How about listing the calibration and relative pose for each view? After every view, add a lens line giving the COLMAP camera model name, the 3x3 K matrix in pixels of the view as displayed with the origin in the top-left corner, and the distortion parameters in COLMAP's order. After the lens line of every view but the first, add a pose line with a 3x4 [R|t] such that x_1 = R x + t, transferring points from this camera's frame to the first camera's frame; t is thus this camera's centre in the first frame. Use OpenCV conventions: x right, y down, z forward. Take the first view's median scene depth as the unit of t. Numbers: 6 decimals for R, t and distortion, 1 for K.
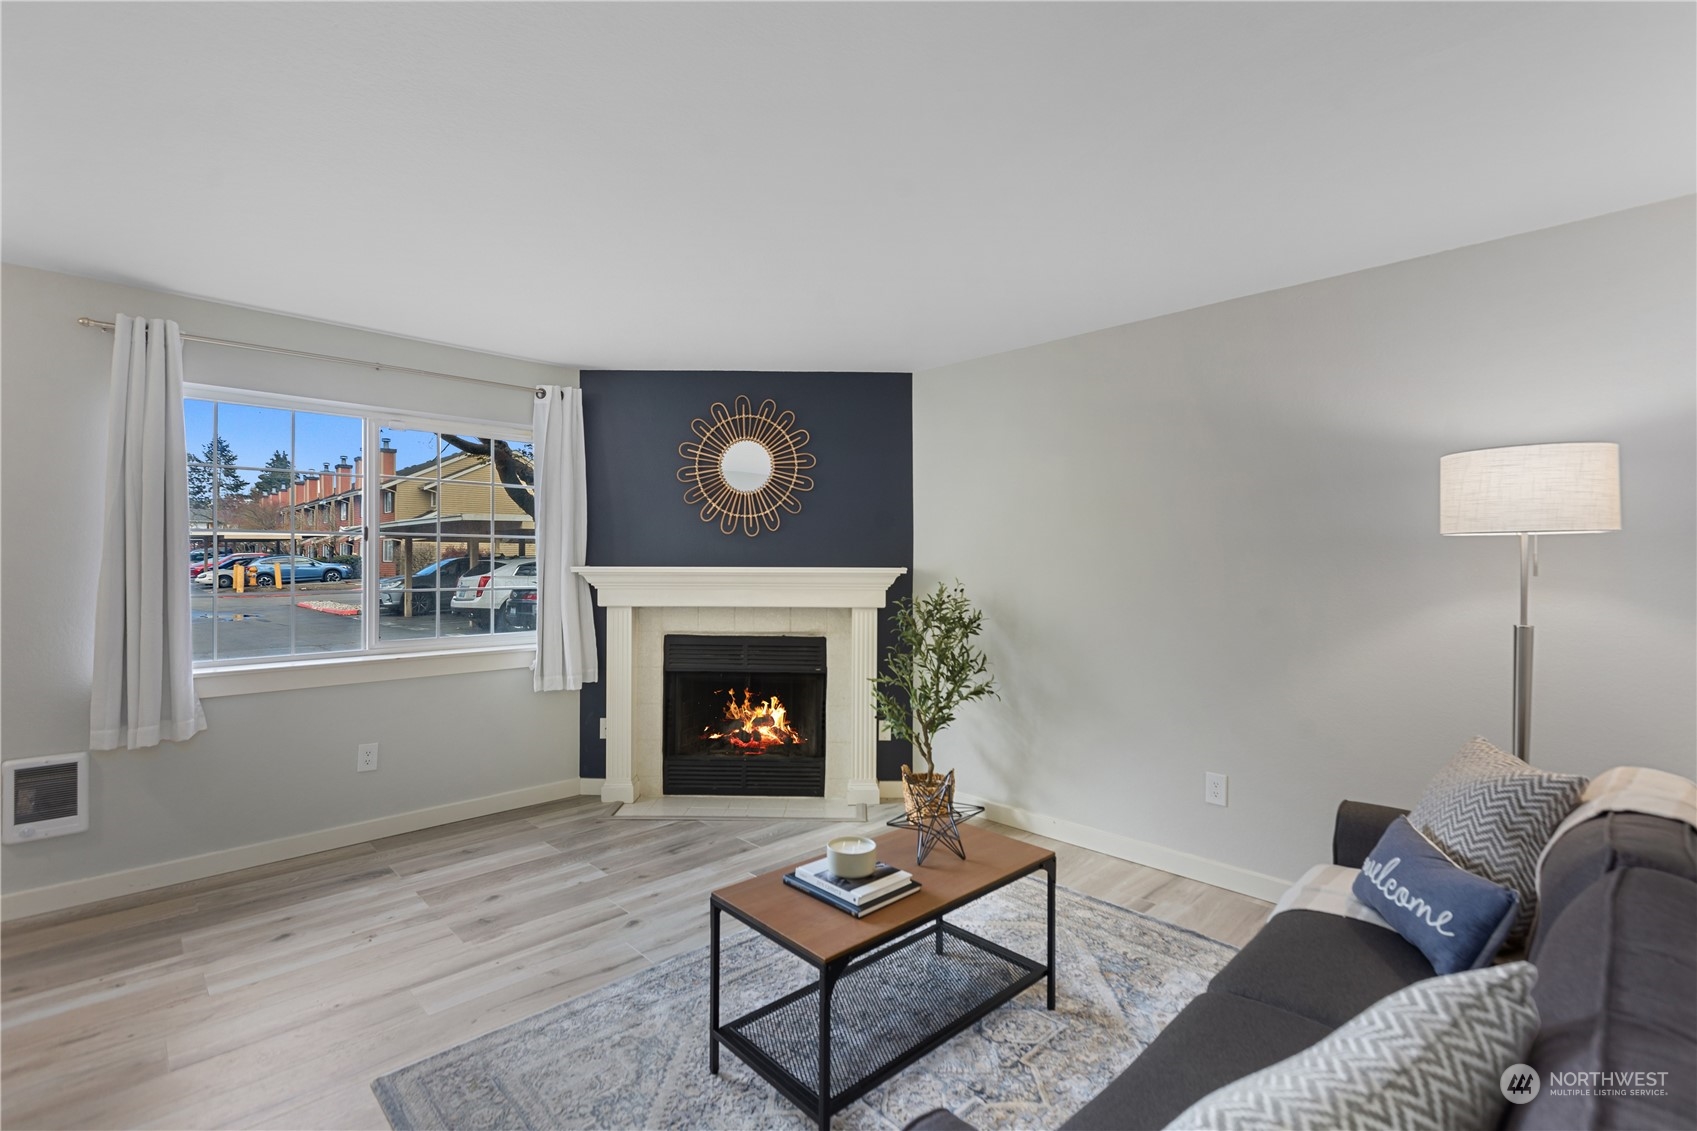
lens RADIAL K [[771.8, 0, 862.4], [0, 771.8, 565.1], [0, 0, 1]] dist [0.002675, 0.000516]
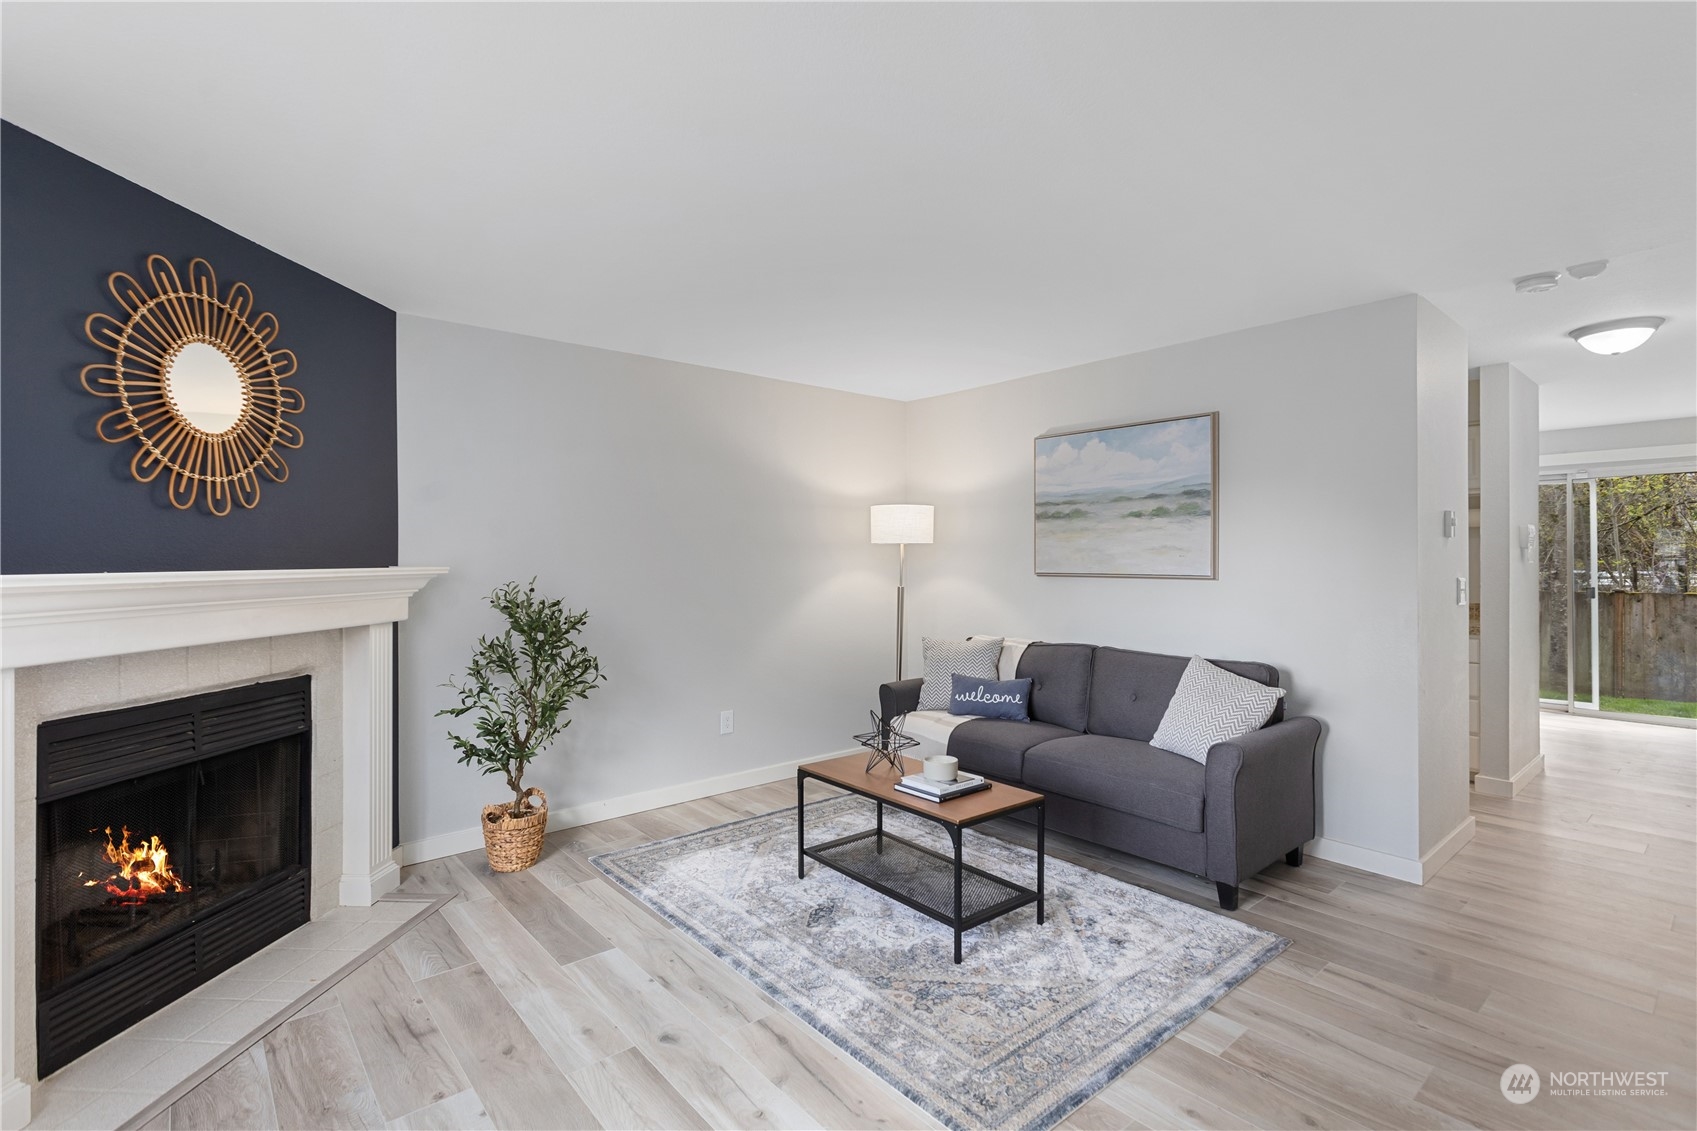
lens RADIAL K [[771.8, 0, 861.6], [0, 771.8, 561.8], [0, 0, 1]] dist [0.002675, 0.000516]
pose [[0.065813, -0.007168, 0.997806, -0.677685], [0.000016, 0.999974, 0.007183, -0.007730], [-0.997832, -0.000457, 0.065812, 0.494386]]
